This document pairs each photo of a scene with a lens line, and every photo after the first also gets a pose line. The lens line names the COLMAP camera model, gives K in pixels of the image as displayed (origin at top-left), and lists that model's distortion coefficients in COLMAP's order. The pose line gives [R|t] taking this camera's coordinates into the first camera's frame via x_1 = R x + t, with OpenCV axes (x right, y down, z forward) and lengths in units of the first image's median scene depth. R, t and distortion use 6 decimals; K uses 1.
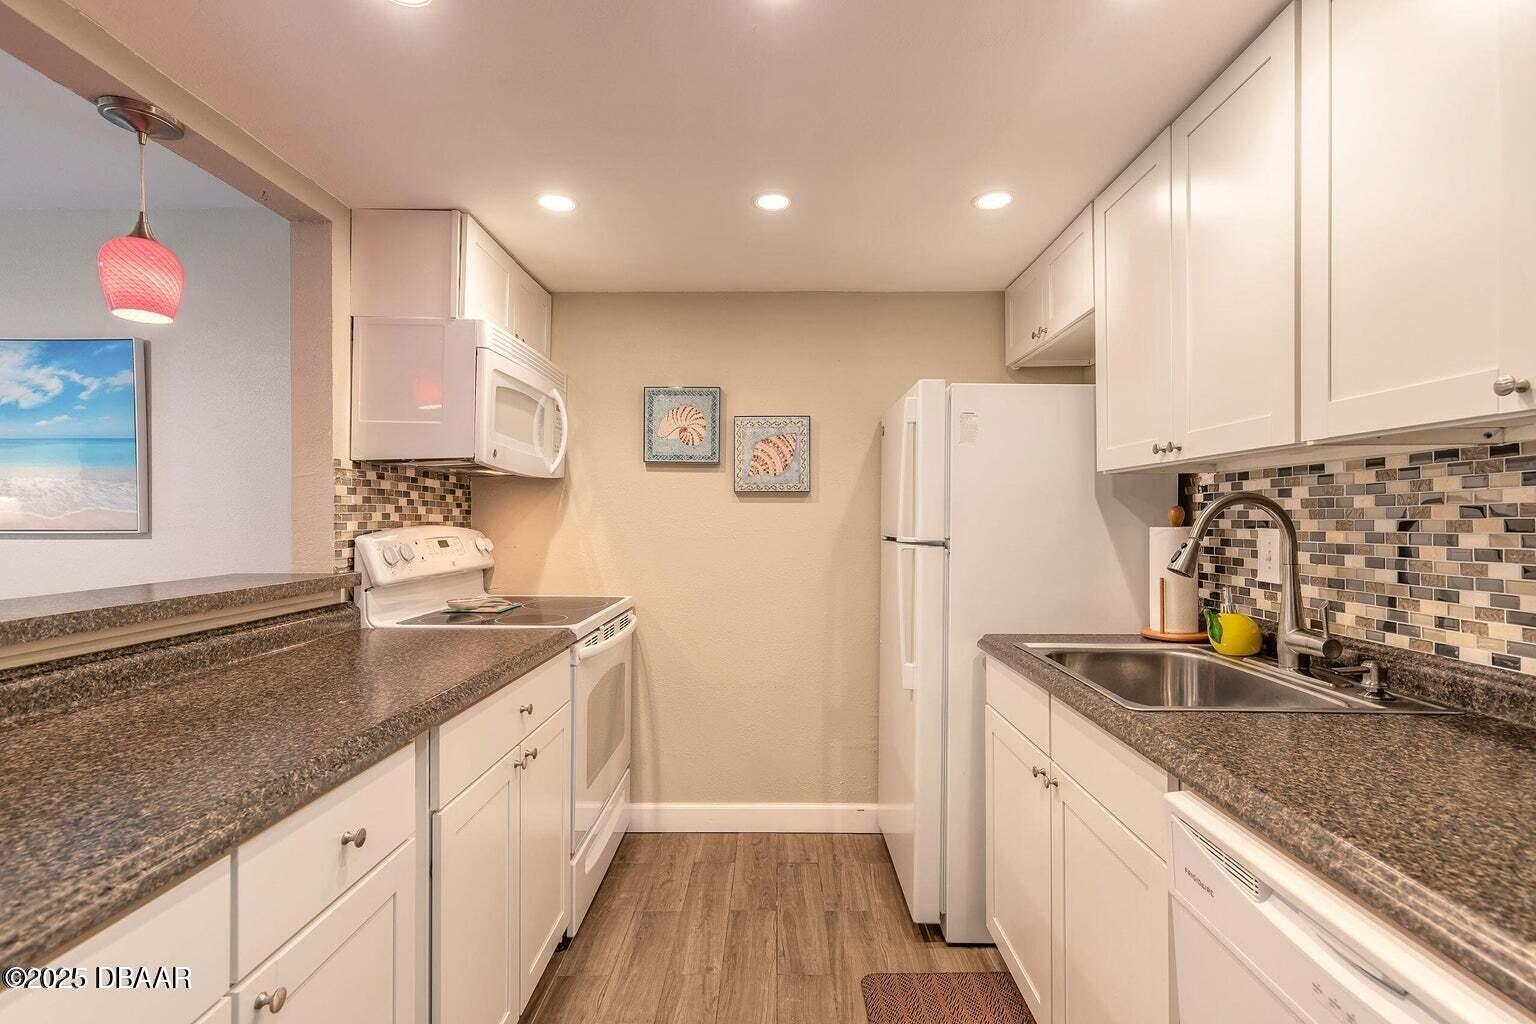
lens RADIAL K [[701.8, 0, 762.4], [0, 701.8, 514.6], [0, 0, 1]] dist [0.010300, -0.000907]
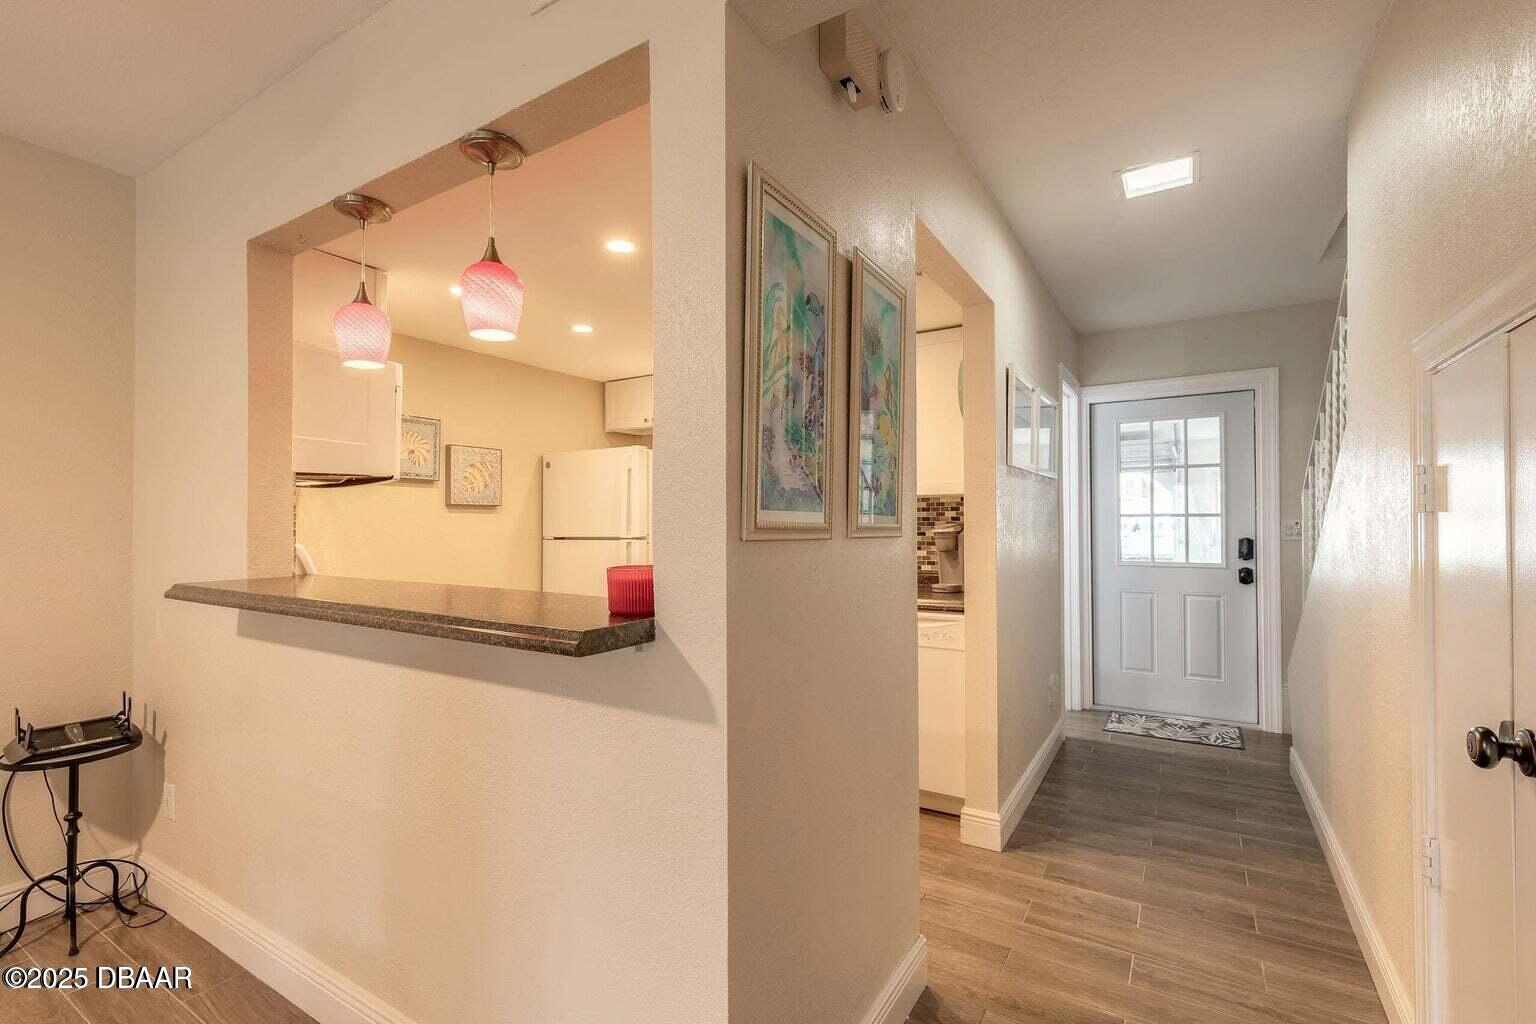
lens RADIAL K [[701.8, 0, 762.4], [0, 701.8, 514.6], [0, 0, 1]] dist [0.010300, -0.000907]
pose [[0.515277, 0.009454, 0.856972, -0.832074], [0.003465, 0.999908, -0.013115, 0.004281], [-0.857017, 0.009727, 0.515196, -0.130320]]
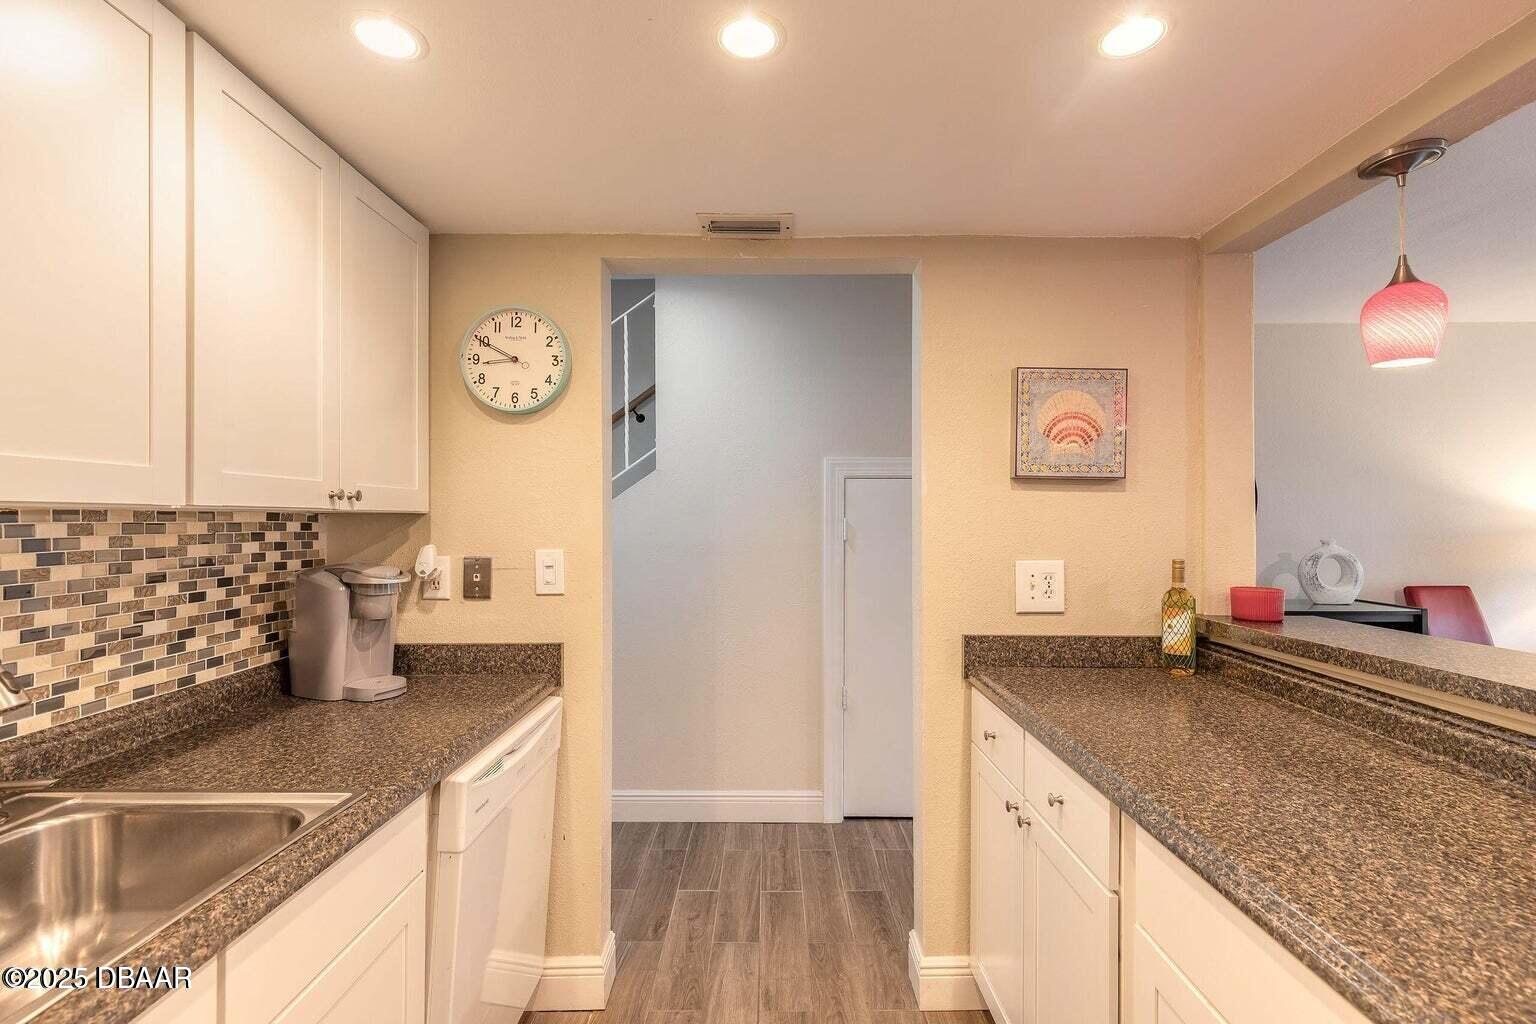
lens RADIAL K [[701.8, 0, 762.4], [0, 701.8, 514.6], [0, 0, 1]] dist [0.010300, -0.000907]
pose [[-0.999927, 0.004975, -0.011023, -0.000016], [0.005023, 0.999978, -0.004354, -0.035660], [0.011001, -0.004409, -0.999930, 0.838780]]
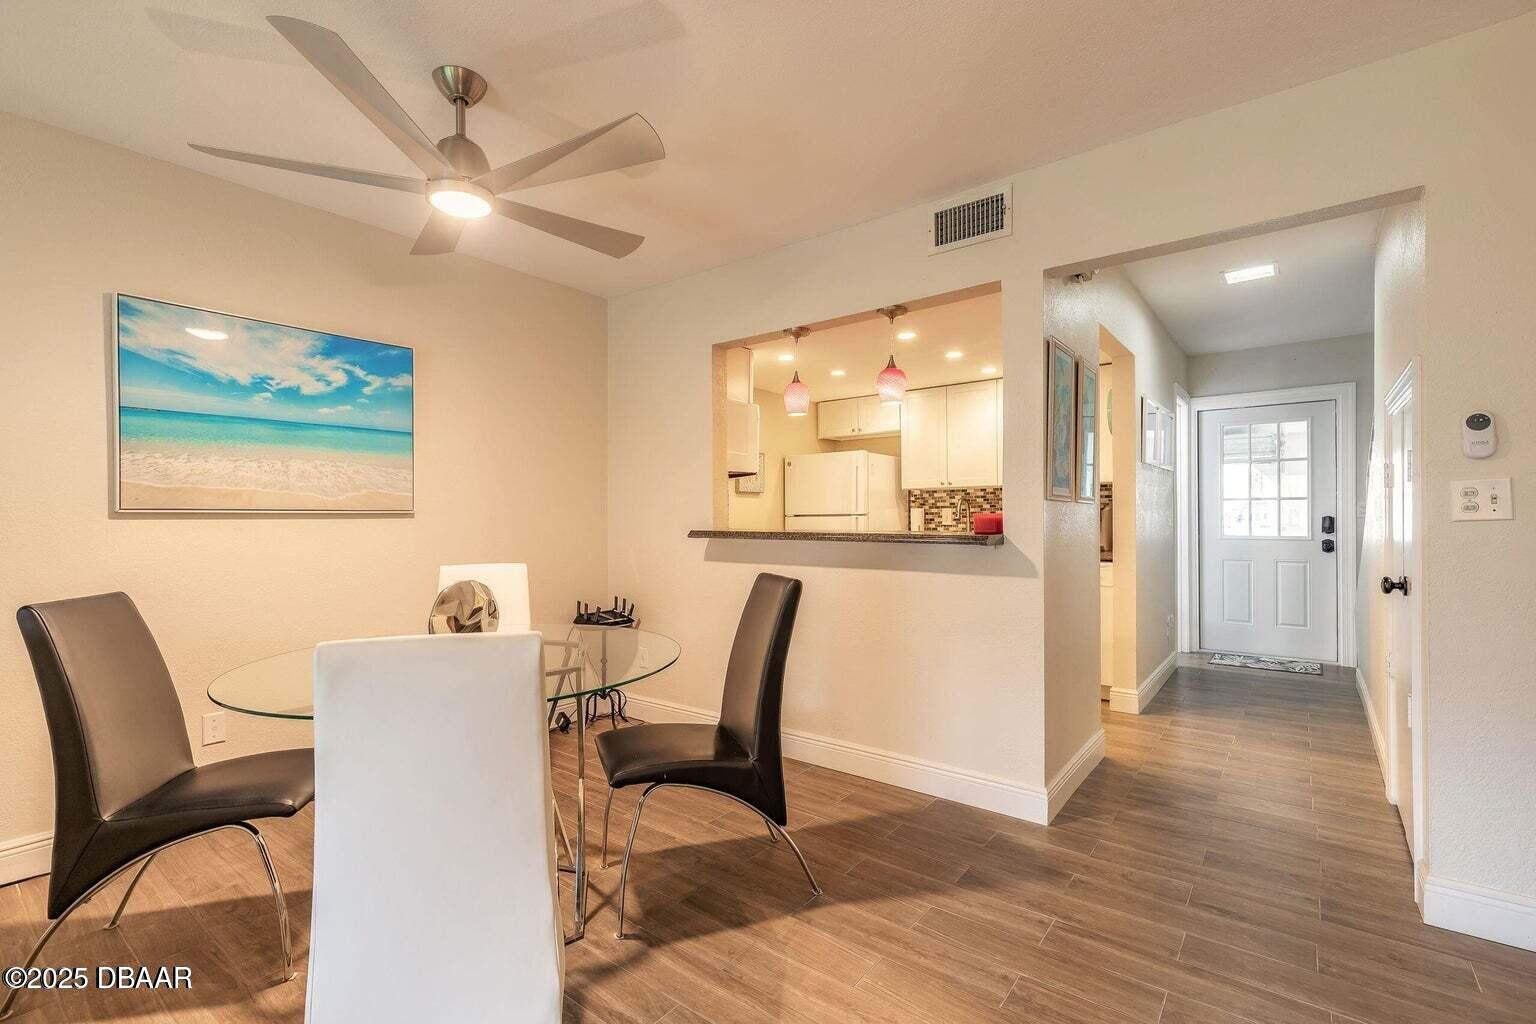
lens RADIAL K [[701.8, 0, 762.4], [0, 701.8, 514.6], [0, 0, 1]] dist [0.010300, -0.000907]
pose [[0.605752, 0.000883, 0.795653, -1.485729], [0.003807, 0.999985, -0.004007, 0.036627], [-0.795644, 0.005456, 0.605740, -0.179156]]
